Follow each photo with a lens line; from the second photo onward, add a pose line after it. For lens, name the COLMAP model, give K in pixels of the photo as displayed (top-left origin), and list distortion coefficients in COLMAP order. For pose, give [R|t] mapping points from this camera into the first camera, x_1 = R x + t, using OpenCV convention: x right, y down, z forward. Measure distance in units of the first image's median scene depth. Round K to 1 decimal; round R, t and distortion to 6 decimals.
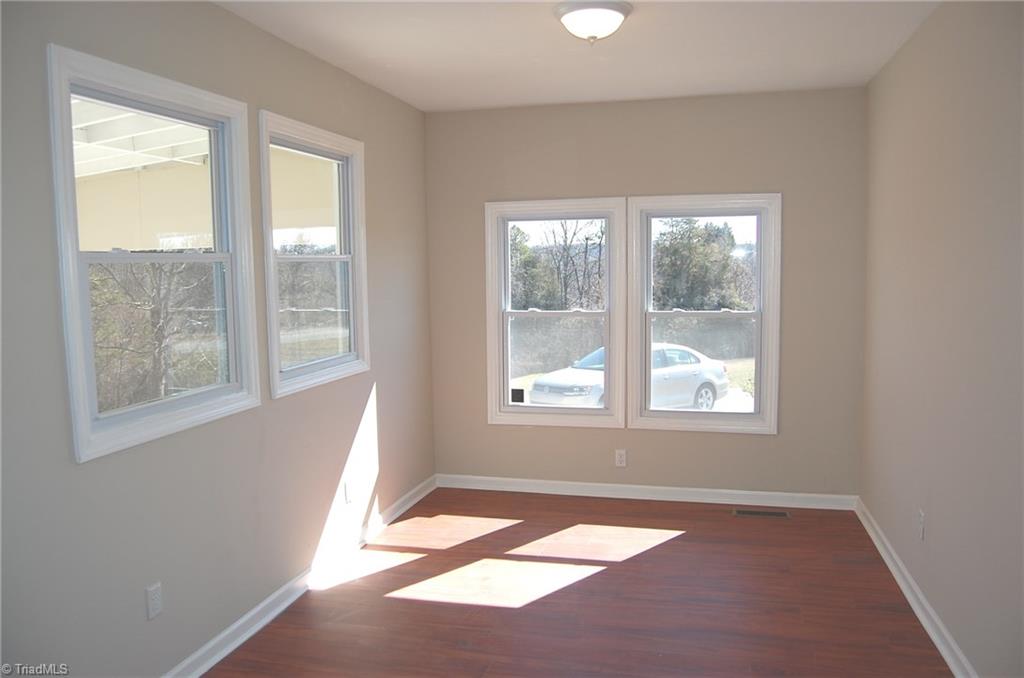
lens RADIAL K [[801.1, 0, 507.6], [0, 801.1, 339.0], [0, 0, 1]] dist [-0.091605, 0.024165]
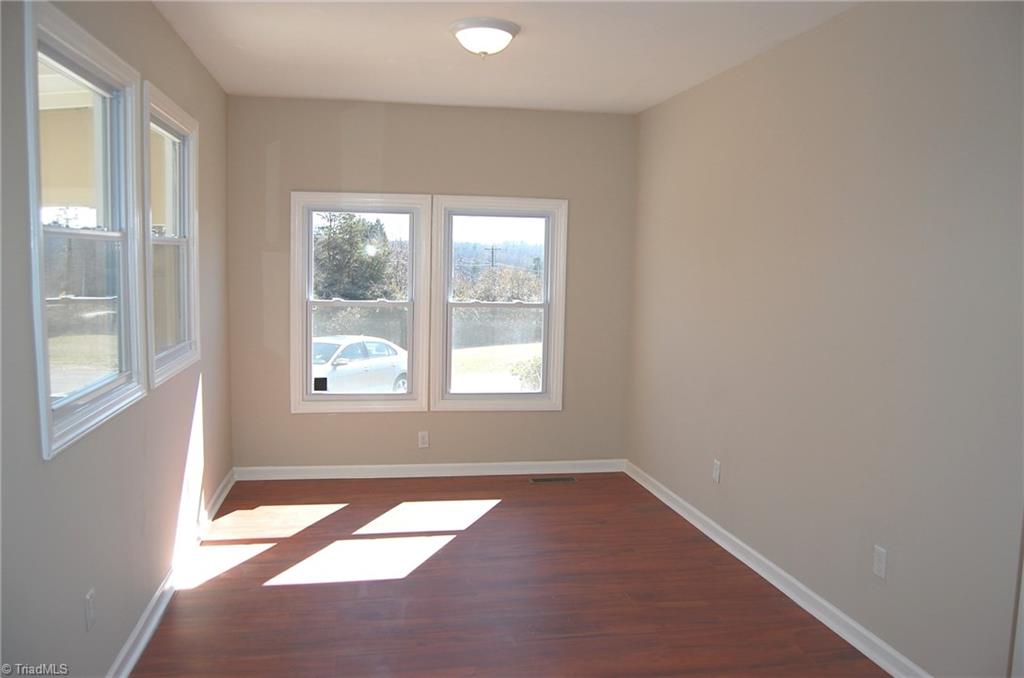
lens RADIAL K [[801.1, 0, 514.0], [0, 801.1, 337.1], [0, 0, 1]] dist [-0.091605, 0.024165]
pose [[0.904138, -0.007670, 0.427172, -0.215292], [0.005877, 0.999968, 0.005515, 0.007998], [-0.427201, -0.002475, 0.904154, -0.016988]]
